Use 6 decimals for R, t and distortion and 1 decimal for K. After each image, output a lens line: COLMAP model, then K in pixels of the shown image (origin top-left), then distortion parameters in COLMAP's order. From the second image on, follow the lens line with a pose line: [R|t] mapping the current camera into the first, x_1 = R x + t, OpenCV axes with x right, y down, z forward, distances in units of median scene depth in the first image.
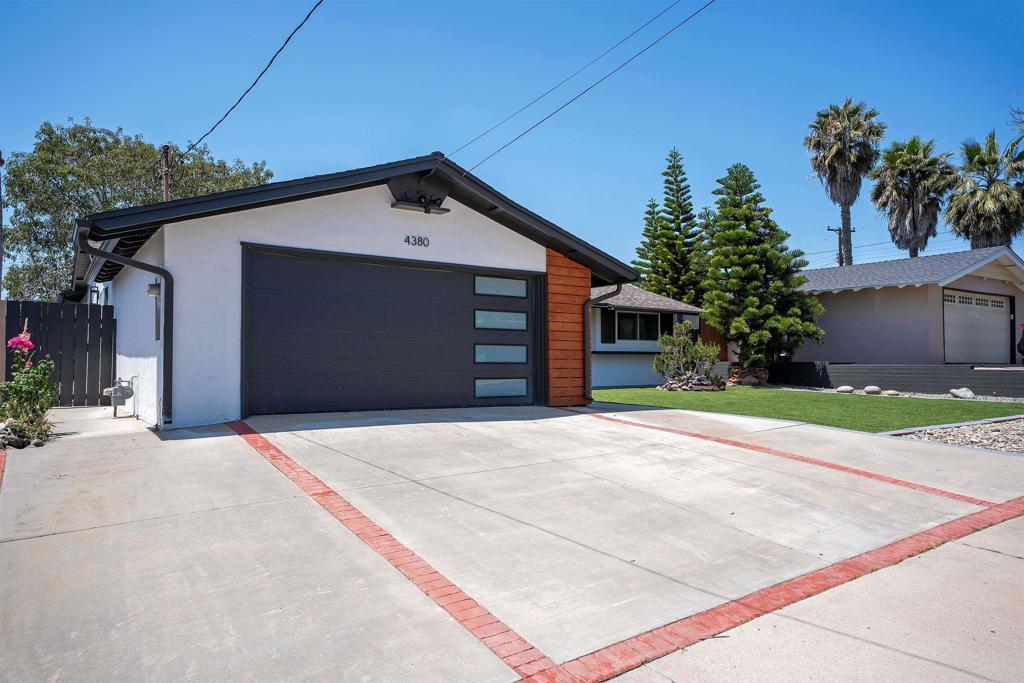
lens RADIAL K [[656.4, 0, 513.5], [0, 656.4, 339.1], [0, 0, 1]] dist [-0.007519, -0.001406]
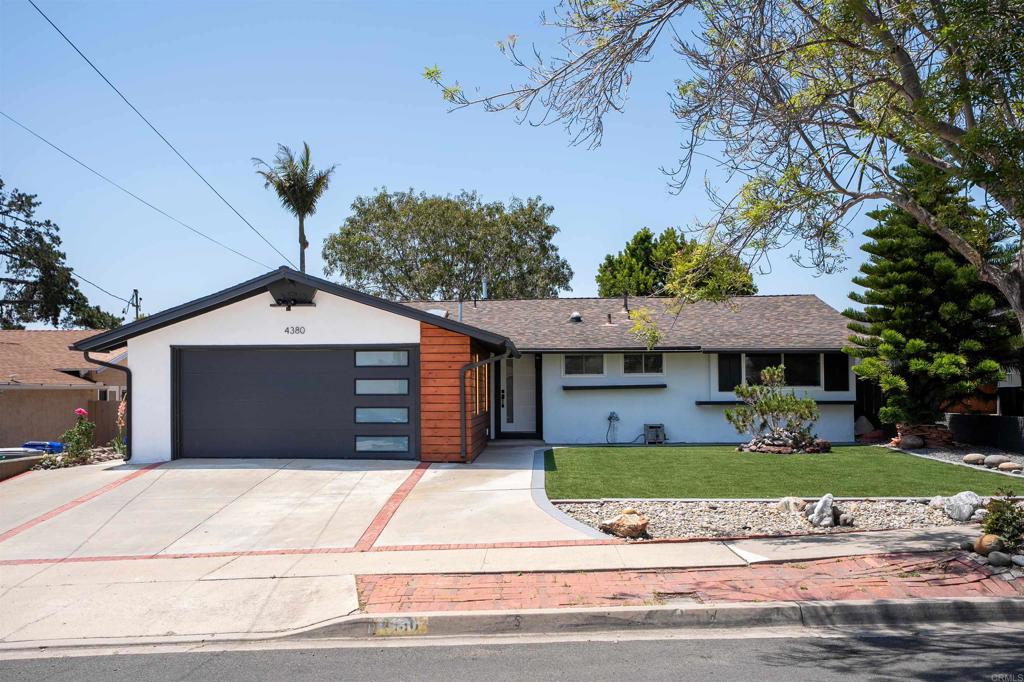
lens RADIAL K [[880.8, 0, 507.1], [0, 880.8, 350.7], [0, 0, 1]] dist [-0.006703, 0.000701]
pose [[0.788786, -0.040754, -0.613316, 1.105389], [0.029824, 0.999162, -0.028036, -0.041732], [0.613944, 0.003822, 0.789340, -0.107497]]
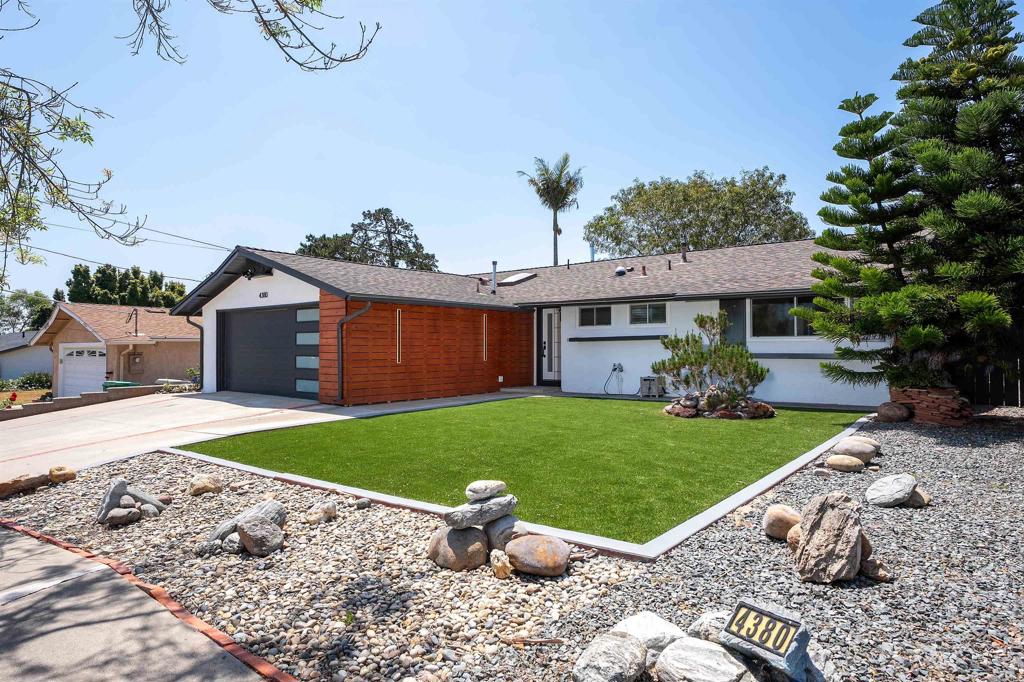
lens RADIAL K [[617.6, 0, 515.9], [0, 617.6, 335.8], [0, 0, 1]] dist [-0.004869, 0.006834]
pose [[0.280568, -0.025380, -0.959498, 1.358315], [0.035329, 0.999246, -0.016101, 0.002015], [0.959184, -0.029380, 0.281253, 1.031067]]
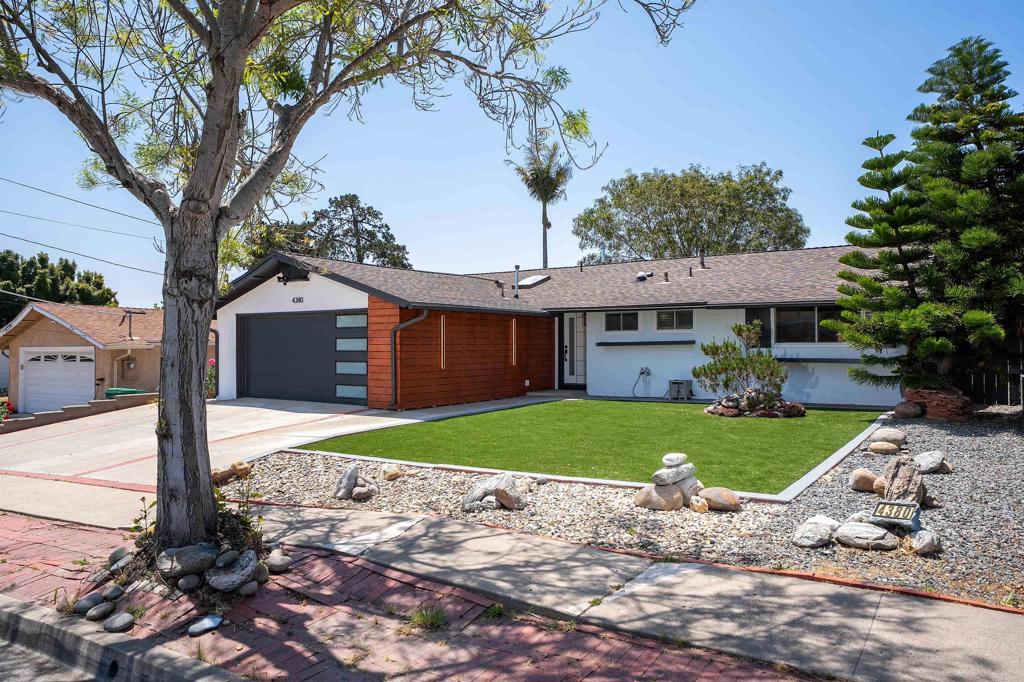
lens RADIAL K [[712.9, 0, 533.5], [0, 712.9, 336.2], [0, 0, 1]] dist [0.021171, 0.001282]
pose [[0.378551, -0.019783, -0.925369, 1.537116], [0.036041, 0.999328, -0.006620, -0.022123], [0.924878, -0.030845, 0.379010, 0.760022]]
